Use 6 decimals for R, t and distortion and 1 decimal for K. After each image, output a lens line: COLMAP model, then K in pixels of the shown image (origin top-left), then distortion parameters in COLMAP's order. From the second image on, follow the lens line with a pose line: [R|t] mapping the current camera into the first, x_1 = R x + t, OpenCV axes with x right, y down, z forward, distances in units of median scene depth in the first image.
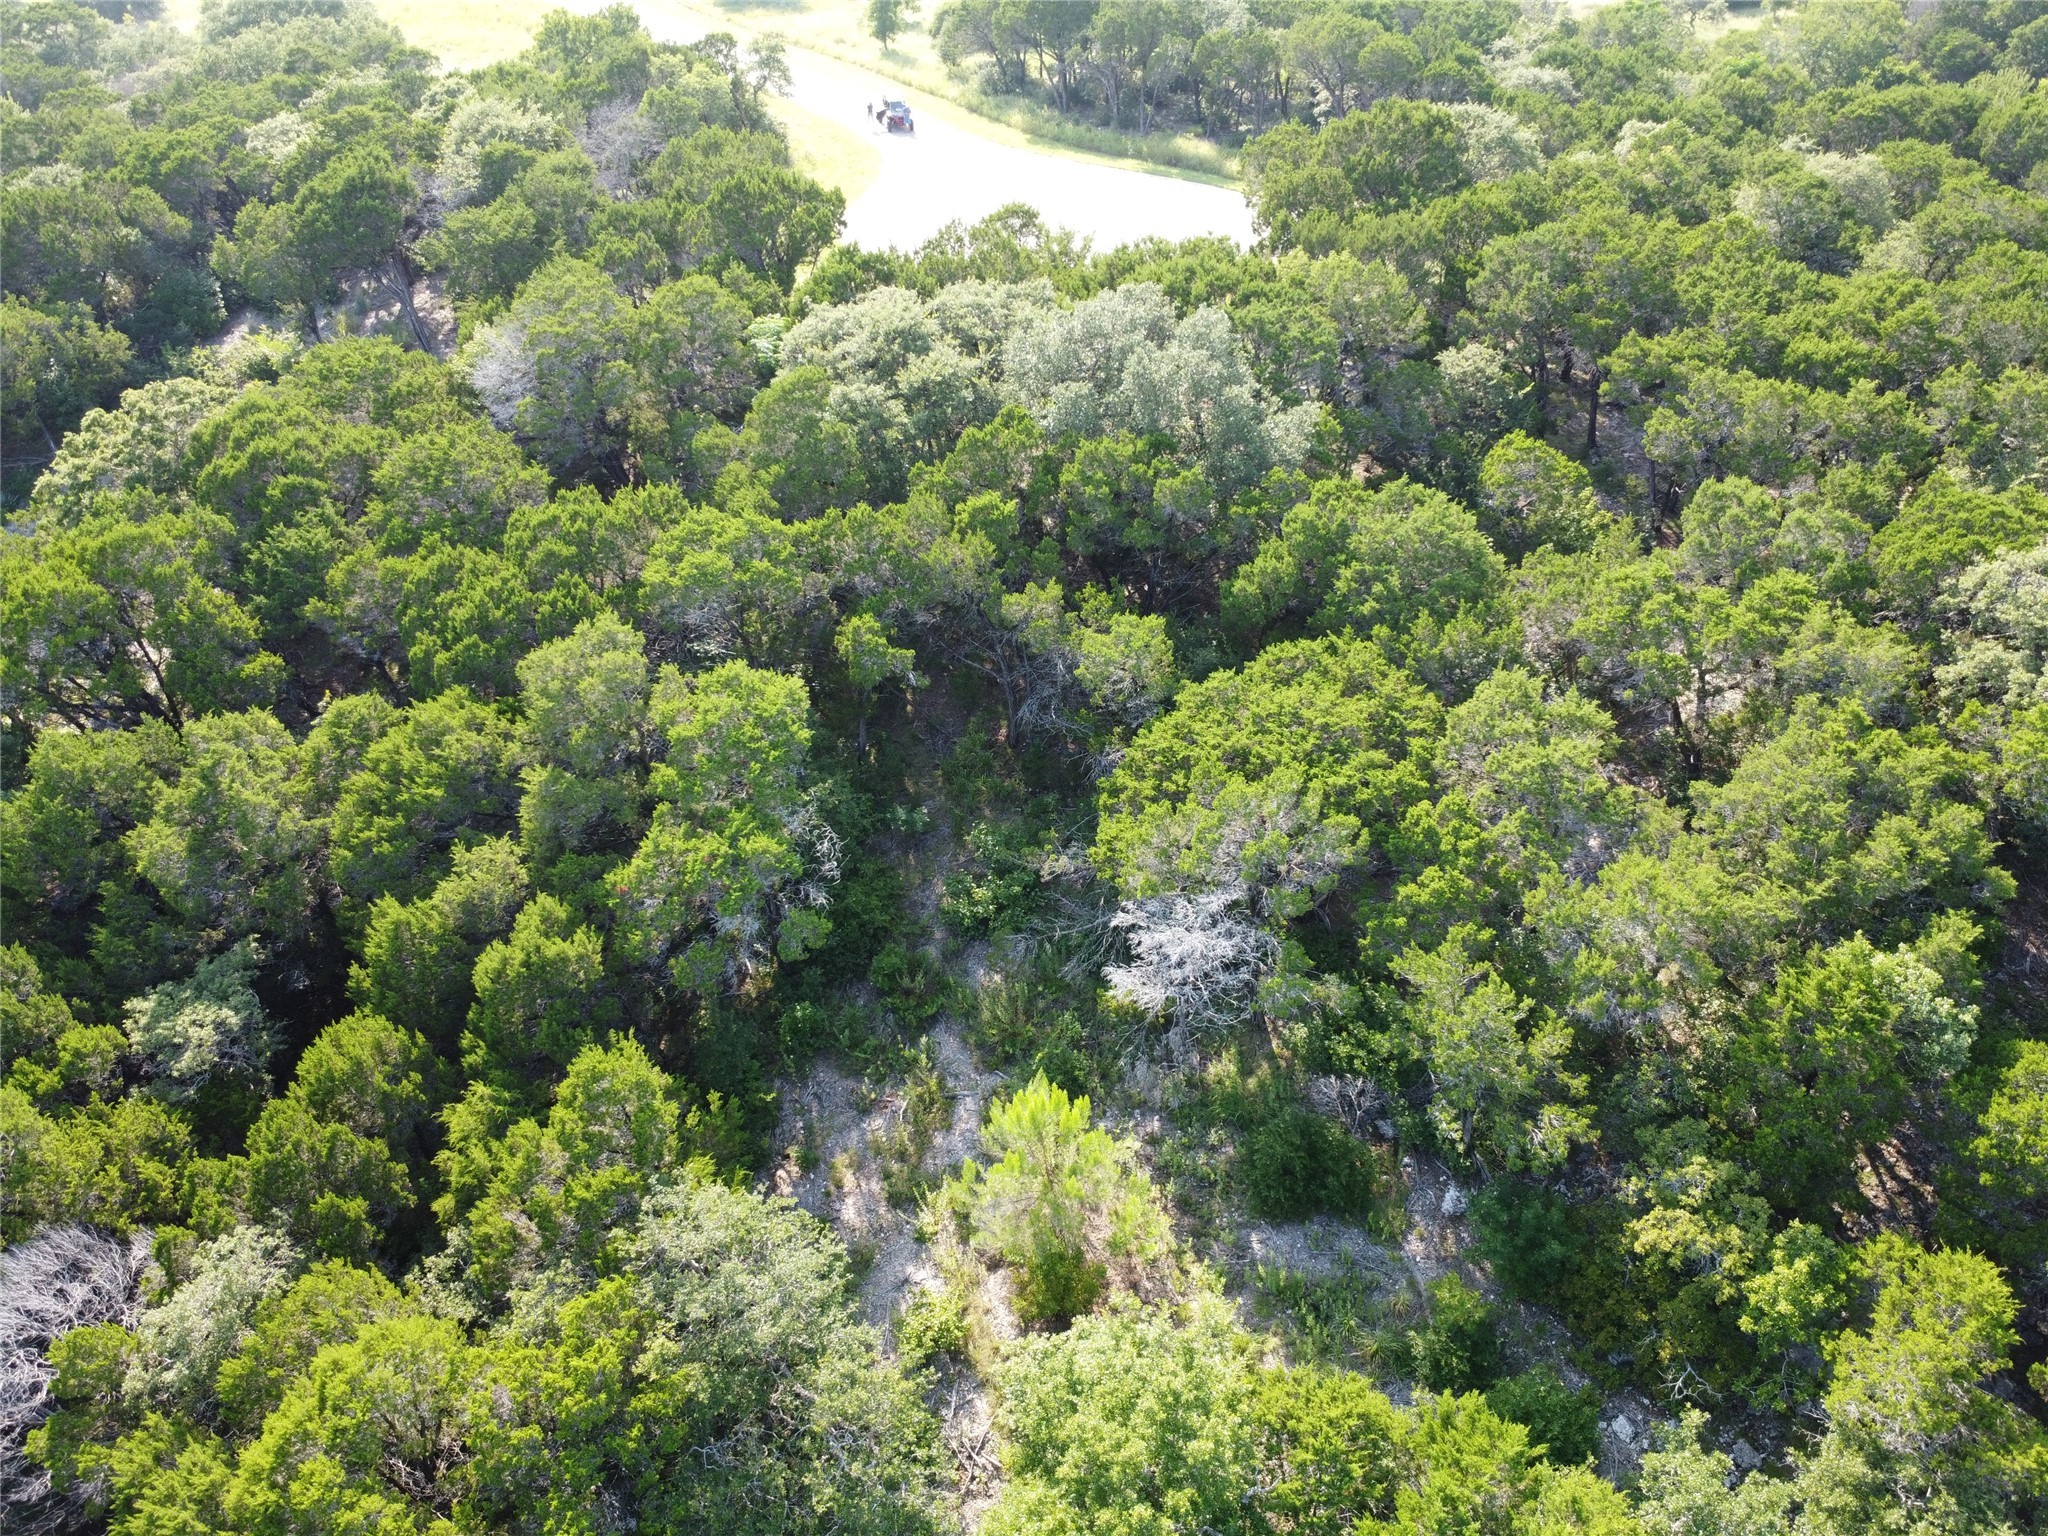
lens RADIAL K [[1483.1, 0, 1024.0], [0, 1483.1, 768.0], [0, 0, 1]] dist [-0.027651, -0.013615]
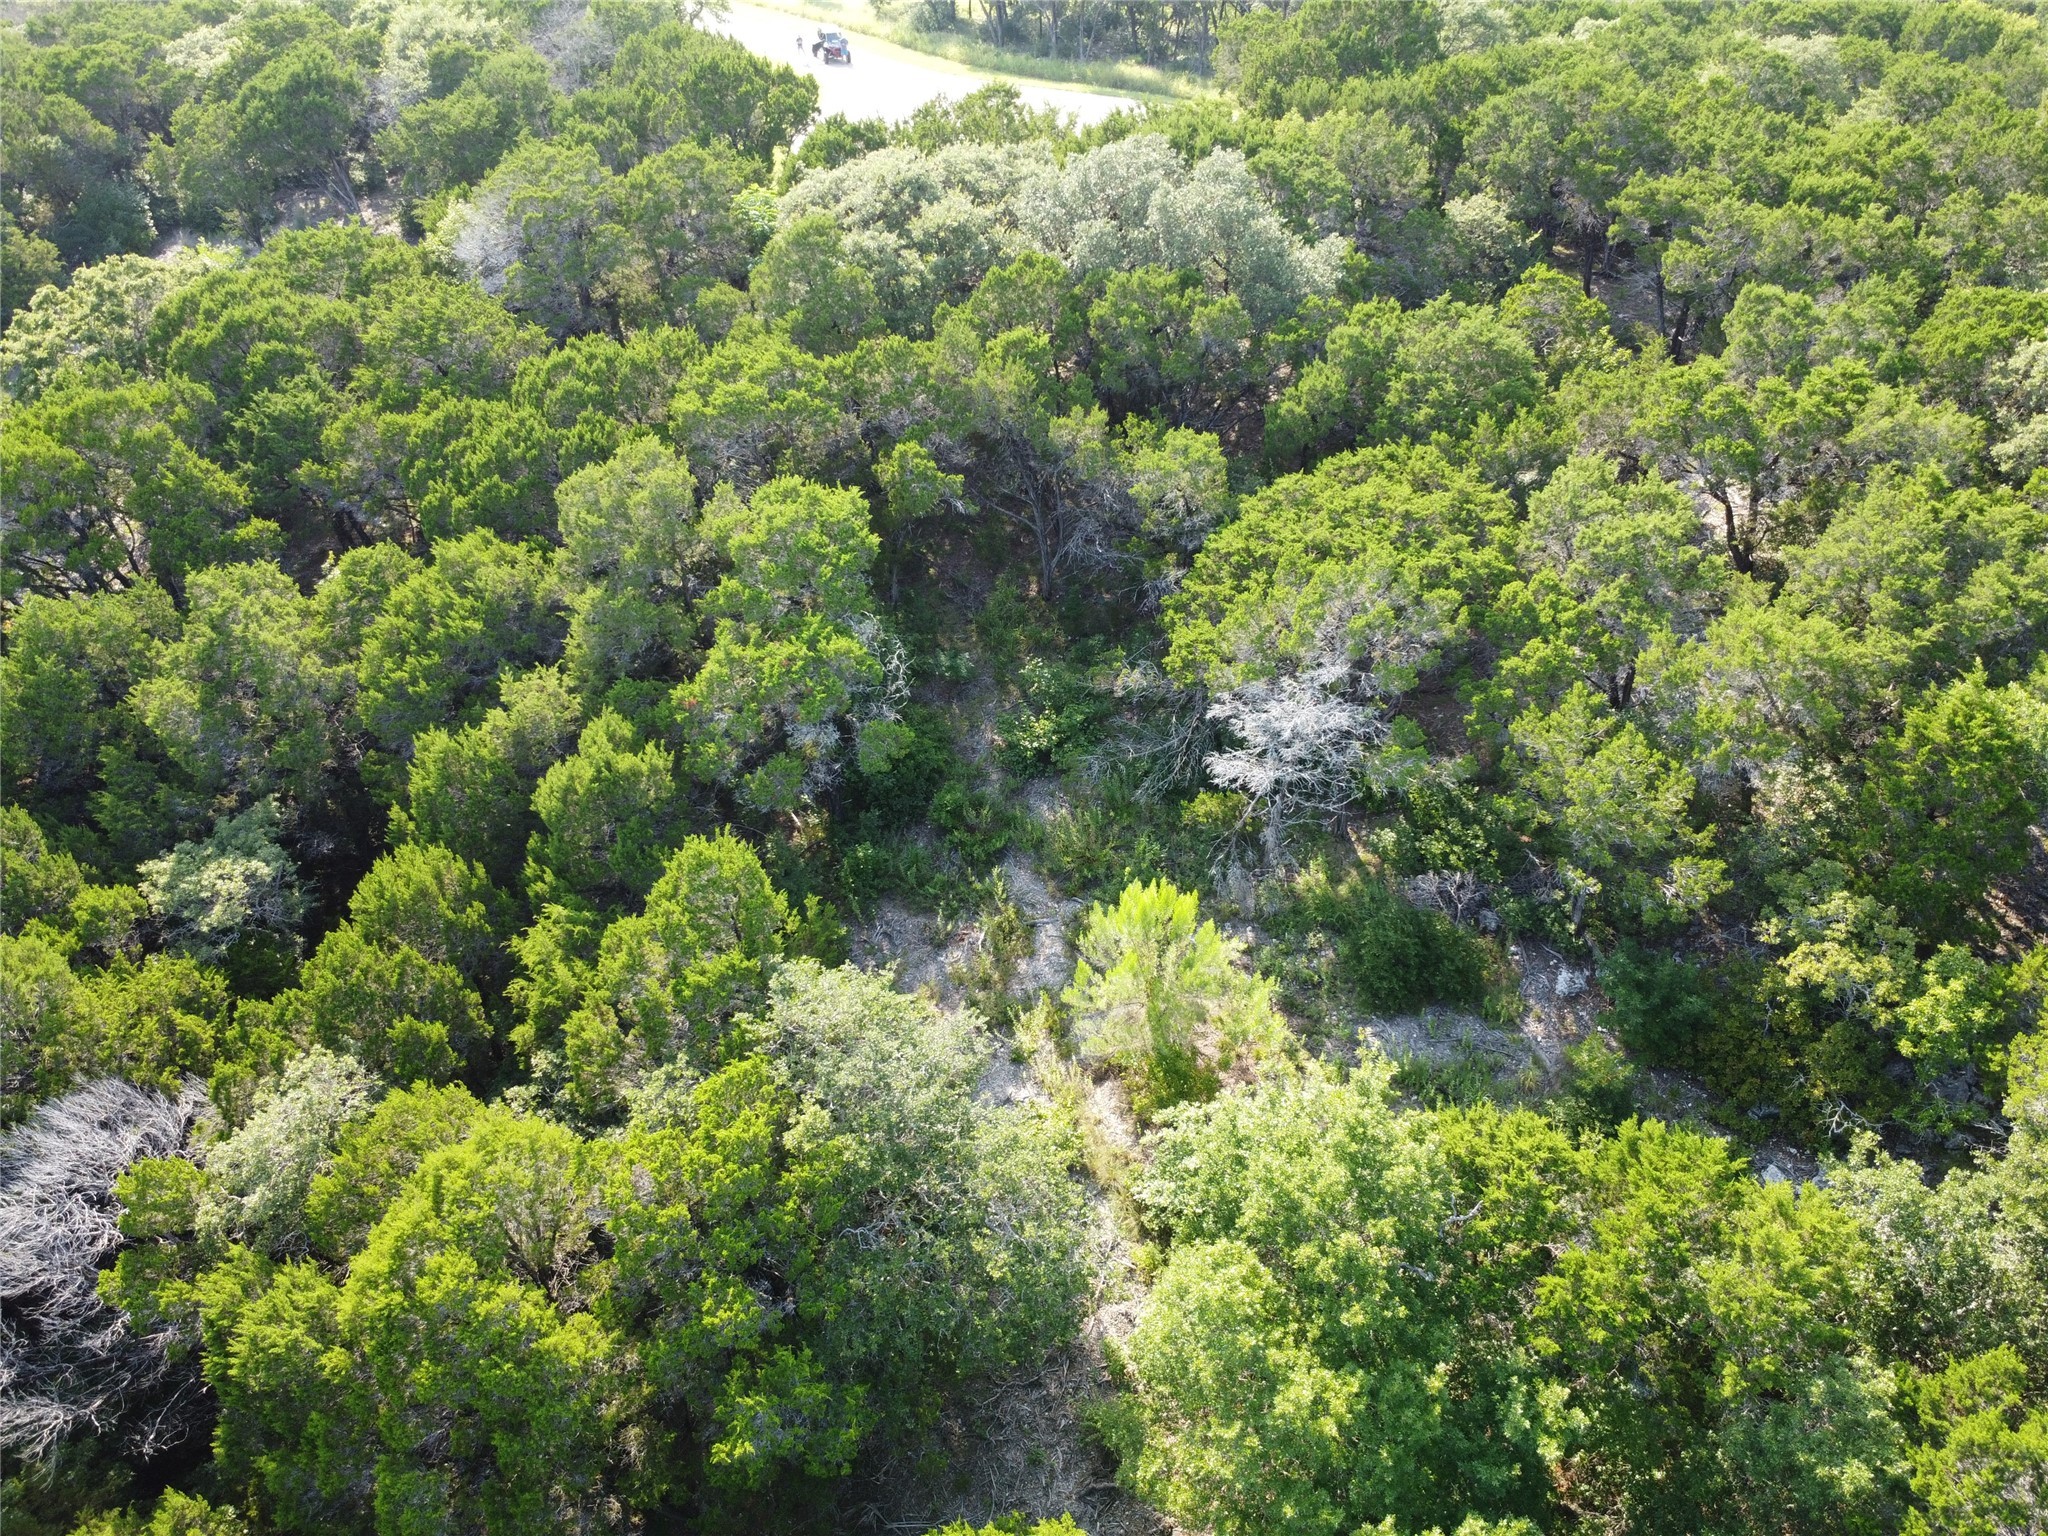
lens RADIAL K [[1483.1, 0, 1024.0], [0, 1483.1, 768.0], [0, 0, 1]] dist [-0.027651, -0.013615]
pose [[0.997257, -0.041533, 0.061262, -0.106478], [0.041654, 0.999132, -0.000704, 0.118922], [-0.061179, 0.003254, 0.998121, 0.038244]]
